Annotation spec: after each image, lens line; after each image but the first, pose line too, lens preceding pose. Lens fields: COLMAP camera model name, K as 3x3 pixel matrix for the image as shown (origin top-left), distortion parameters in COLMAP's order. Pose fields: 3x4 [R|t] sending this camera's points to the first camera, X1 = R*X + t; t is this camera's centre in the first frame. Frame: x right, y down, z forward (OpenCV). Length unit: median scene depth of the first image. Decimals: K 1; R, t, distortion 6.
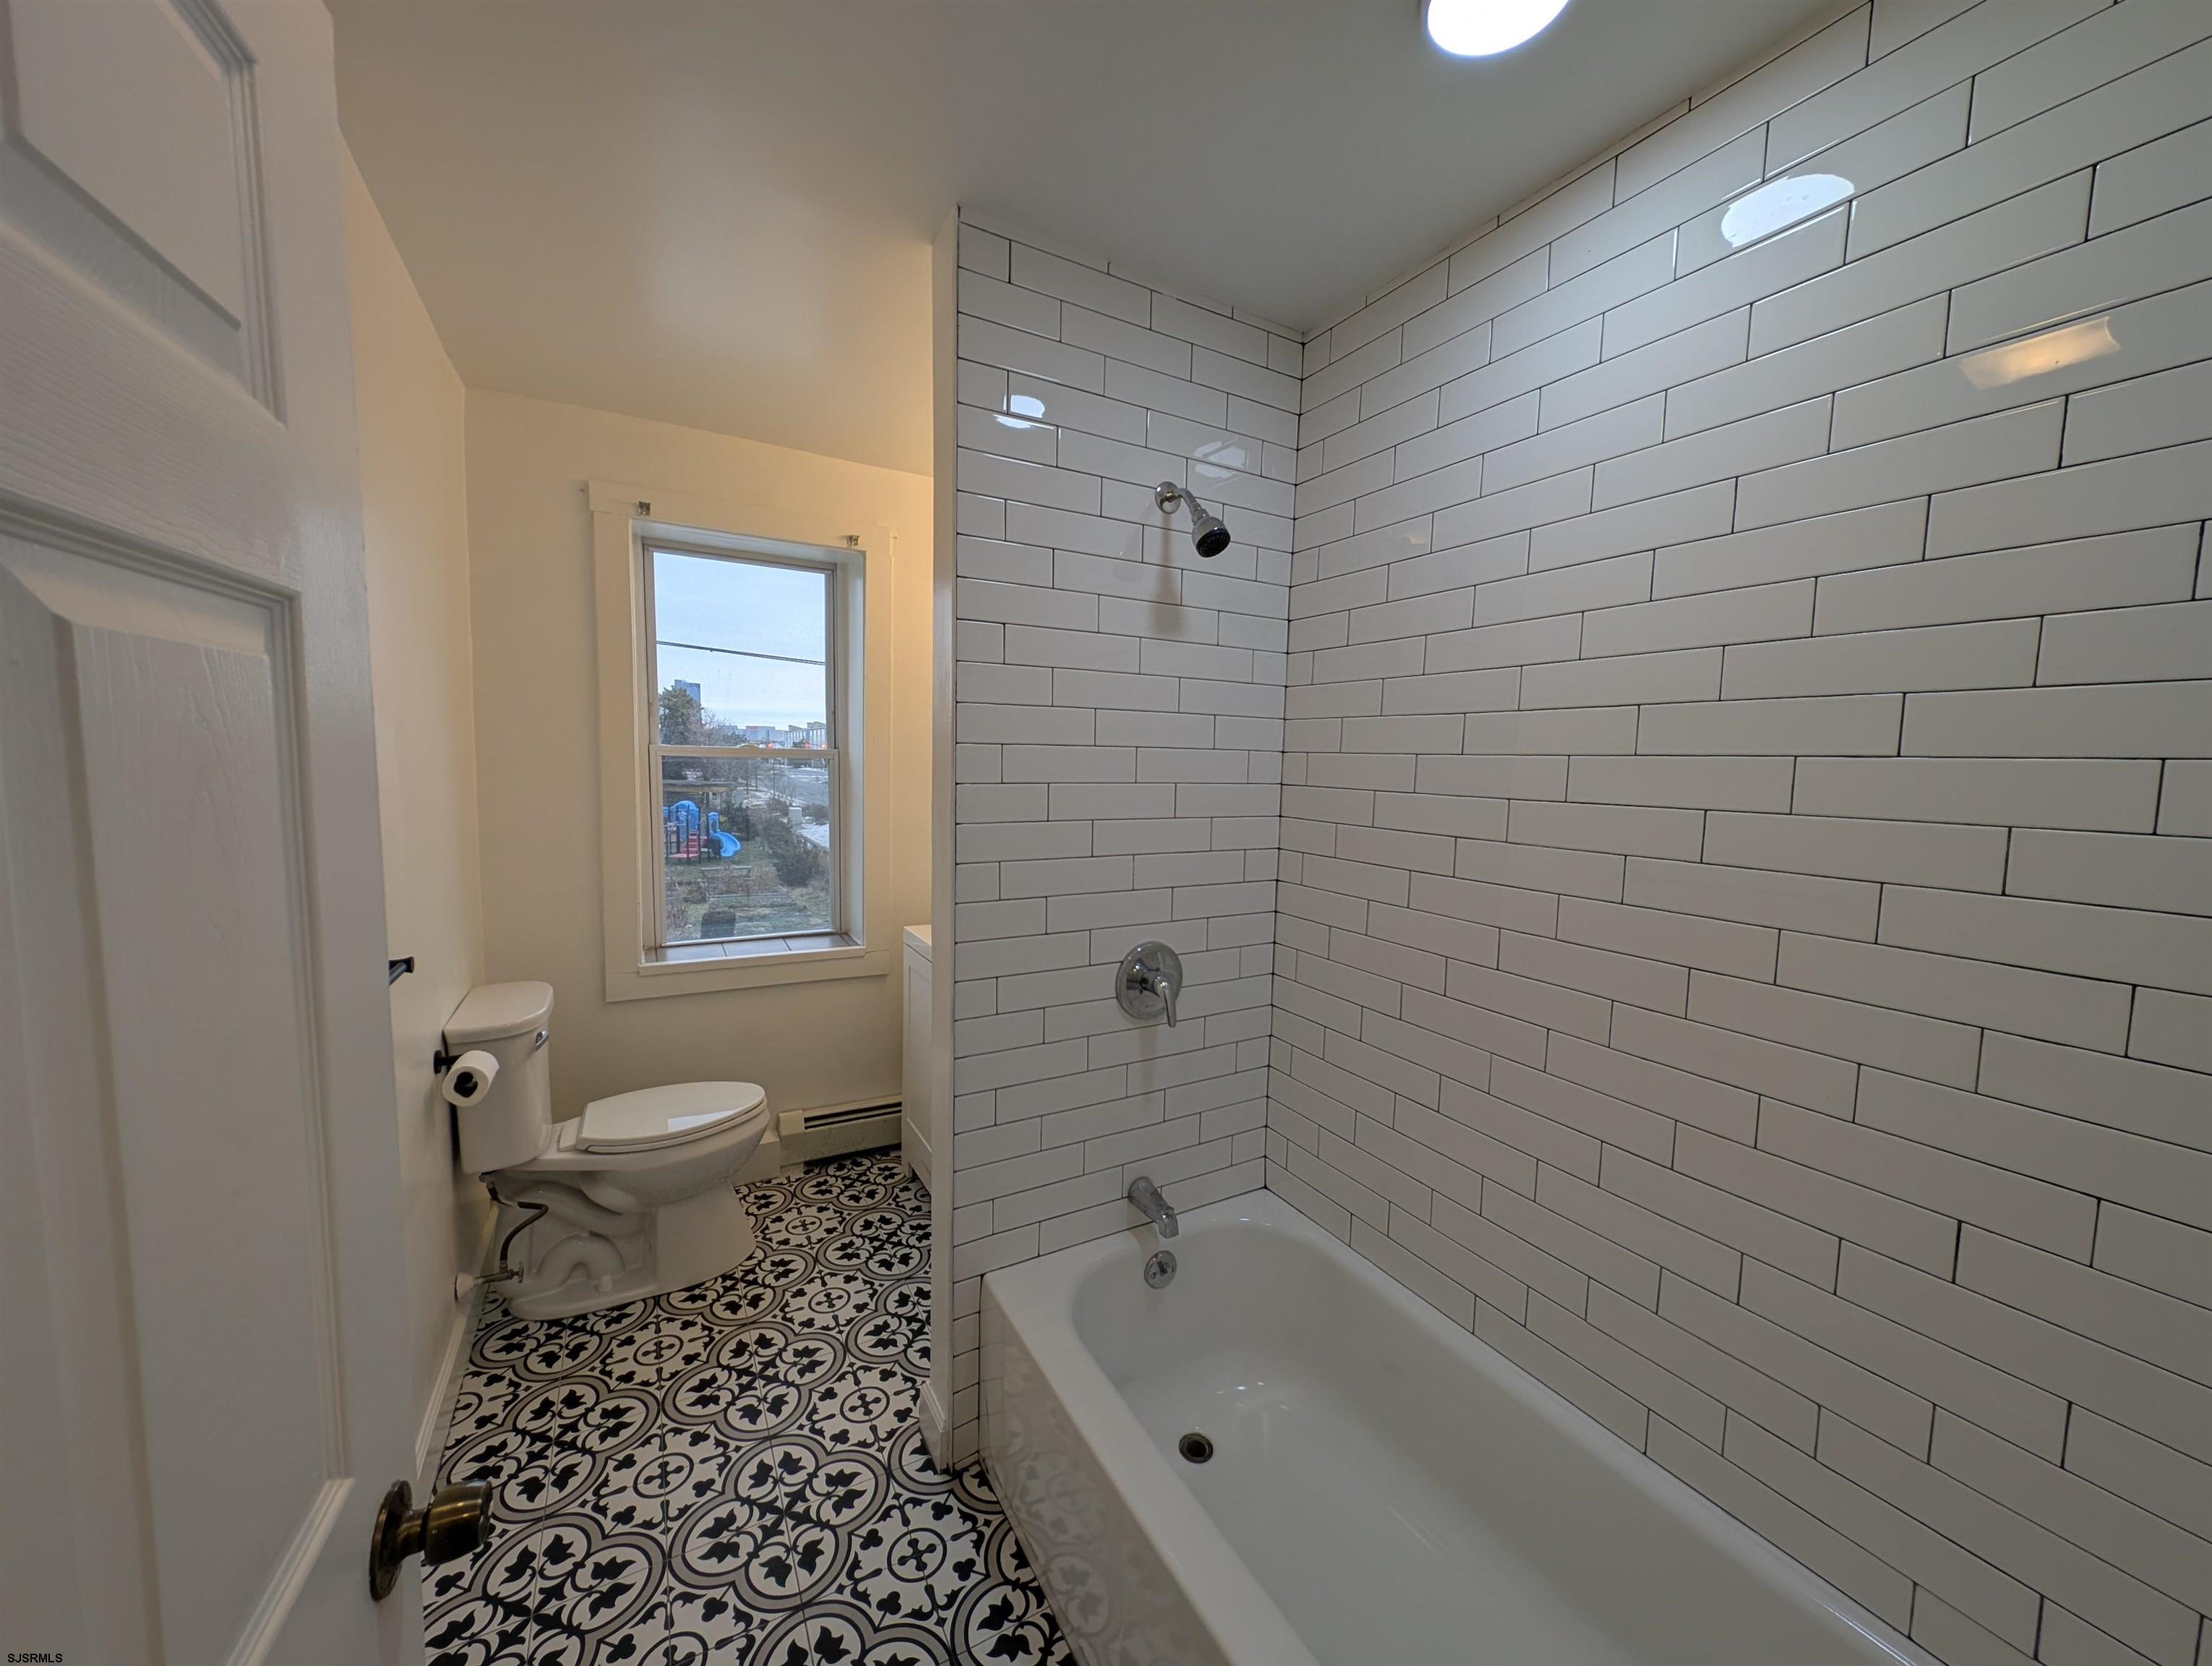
lens RADIAL K [[831.4, 0, 1106.0], [0, 831.4, 833.0], [0, 0, 1]] dist [0.003014, -0.000593]
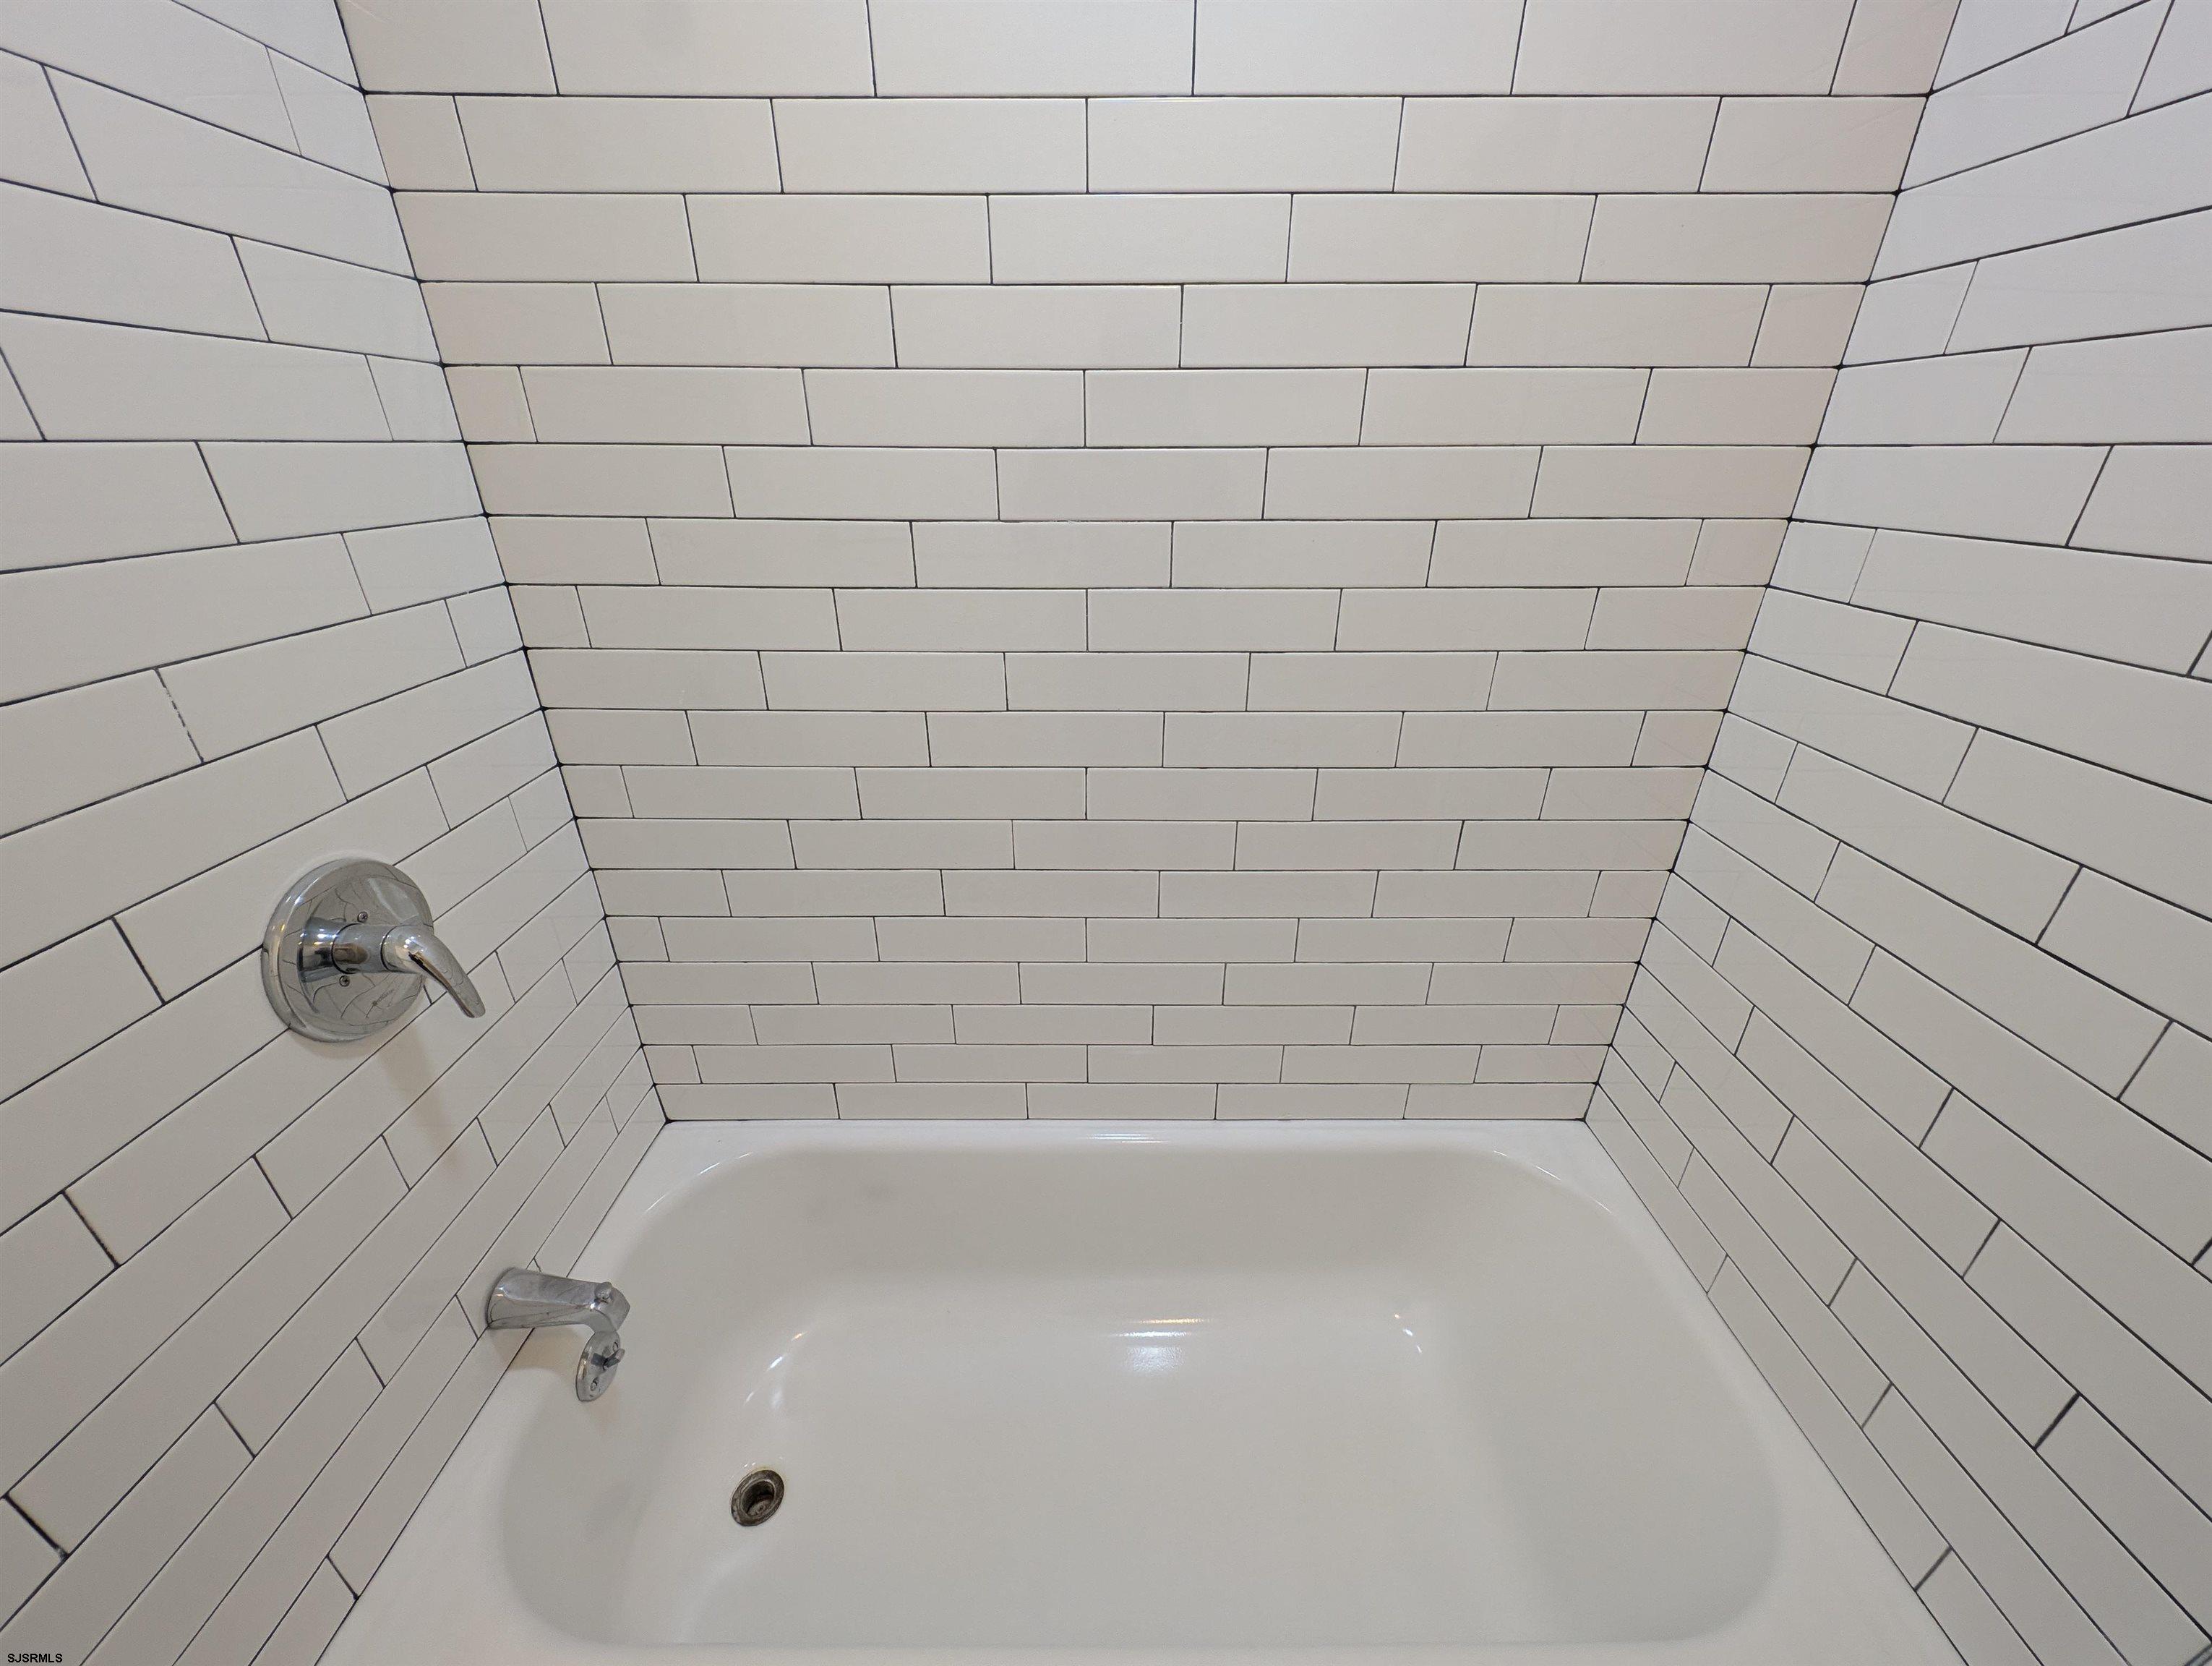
lens RADIAL K [[831.4, 0, 1106.0], [0, 831.4, 833.0], [0, 0, 1]] dist [0.003014, -0.000593]
pose [[0.479568, -0.390570, 0.785793, -0.077155], [0.084900, 0.911936, 0.401453, -0.016562], [-0.873388, -0.125810, 0.470494, 0.469121]]
